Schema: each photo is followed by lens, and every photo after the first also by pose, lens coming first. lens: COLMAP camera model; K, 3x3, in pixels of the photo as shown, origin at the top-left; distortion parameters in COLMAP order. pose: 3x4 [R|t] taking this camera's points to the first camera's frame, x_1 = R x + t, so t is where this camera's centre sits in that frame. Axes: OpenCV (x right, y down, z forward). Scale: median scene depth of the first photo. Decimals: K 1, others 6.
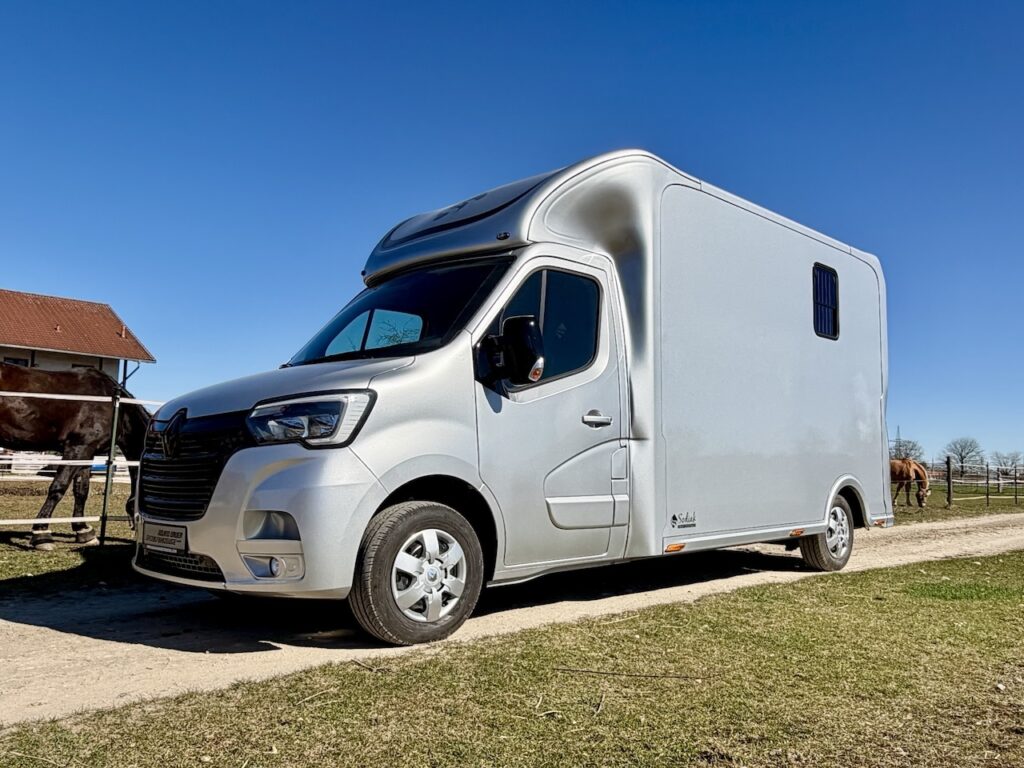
lens RADIAL K [[785.8, 0, 539.2], [0, 785.8, 394.3], [0, 0, 1]] dist [-0.013623, 0.025056]
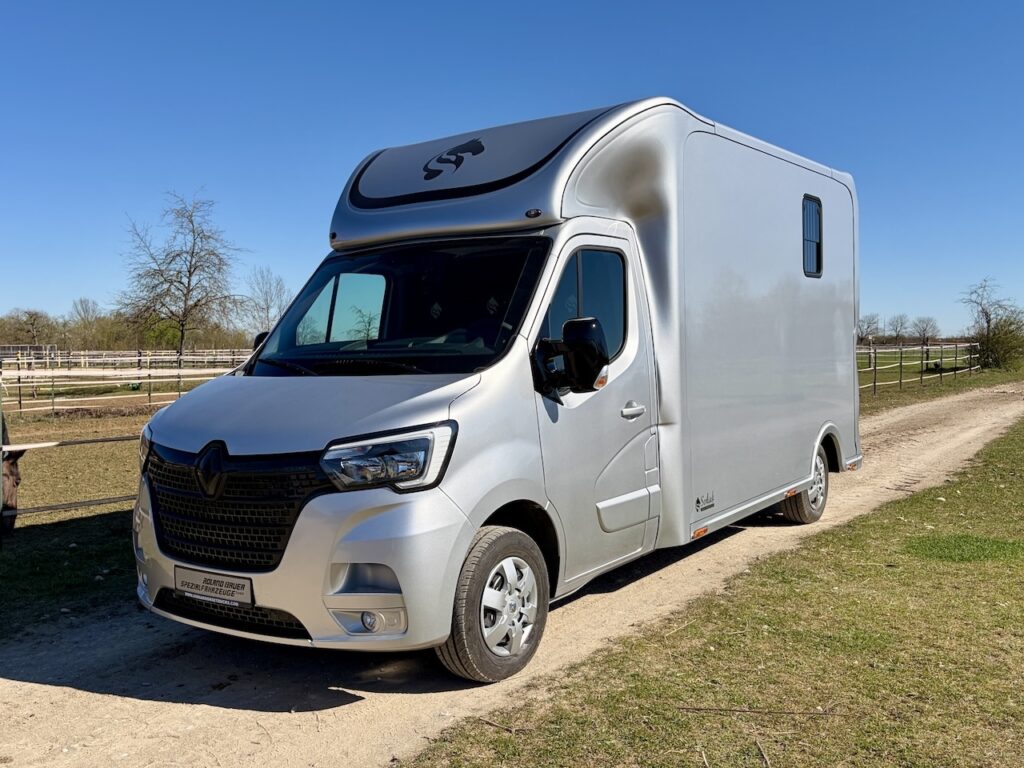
lens RADIAL K [[906.2, 0, 481.2], [0, 906.2, 399.7], [0, 0, 1]] dist [0.064532, -0.039295]
pose [[0.991099, -0.043451, 0.125834, -0.282304], [0.025436, 0.989627, 0.141390, -0.161791], [-0.130672, -0.136931, 0.981924, -0.036527]]
